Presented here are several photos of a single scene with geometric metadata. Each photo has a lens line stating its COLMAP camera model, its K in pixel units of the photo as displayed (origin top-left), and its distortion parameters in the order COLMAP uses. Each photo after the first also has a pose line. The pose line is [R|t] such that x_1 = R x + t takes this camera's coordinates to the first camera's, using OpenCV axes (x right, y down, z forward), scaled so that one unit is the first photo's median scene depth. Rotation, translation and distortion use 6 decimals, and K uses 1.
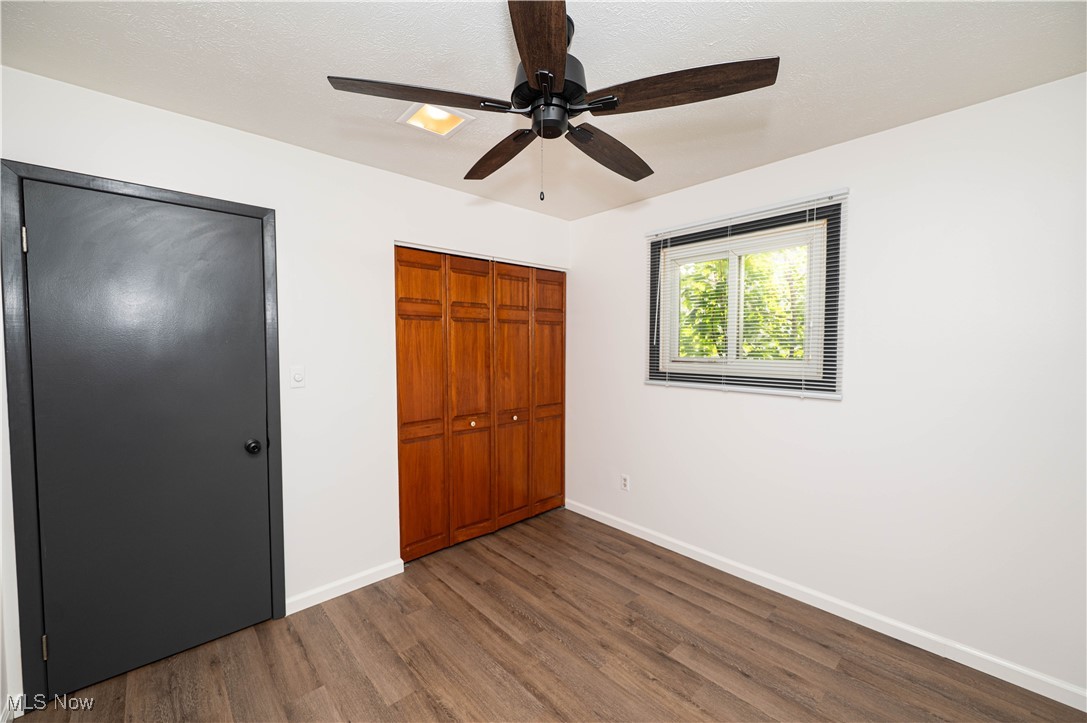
lens RADIAL K [[413.8, 0, 564.7], [0, 413.8, 362.4], [0, 0, 1]] dist [0.001708, 0.000043]
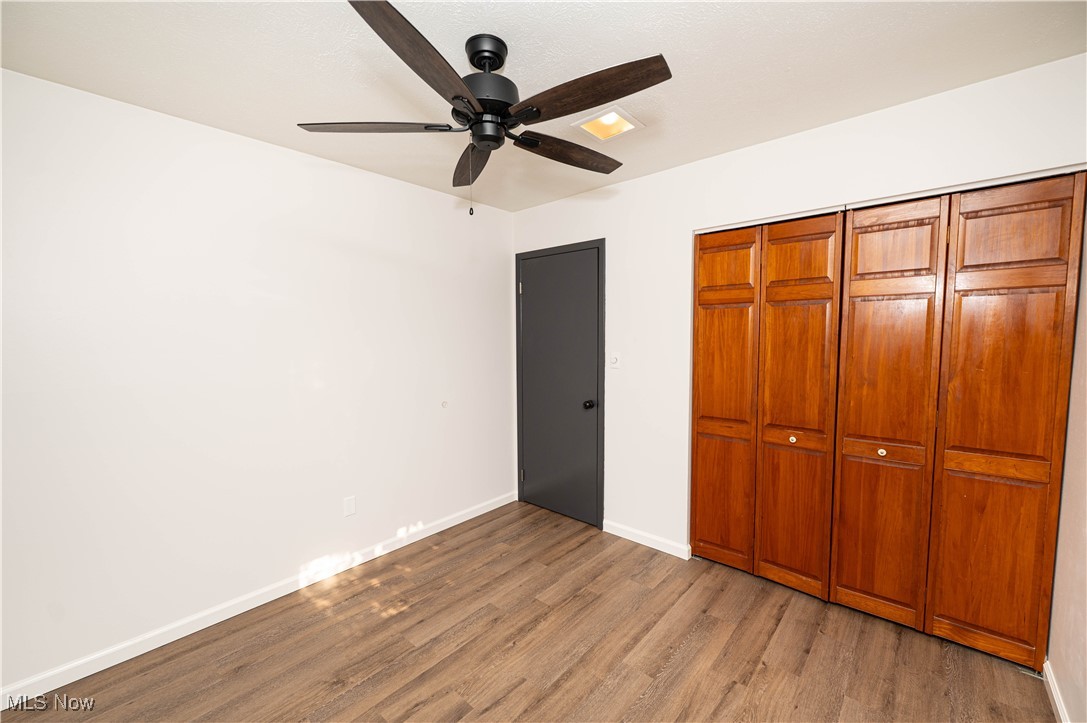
lens RADIAL K [[431.8, 0, 540.8], [0, 431.8, 366.6], [0, 0, 1]] dist [0.000868, 0.000189]
pose [[0.088275, 0.075981, -0.993194, 0.569251], [-0.030980, 0.996814, 0.073504, -0.031548], [0.995614, 0.024281, 0.090347, 0.514634]]
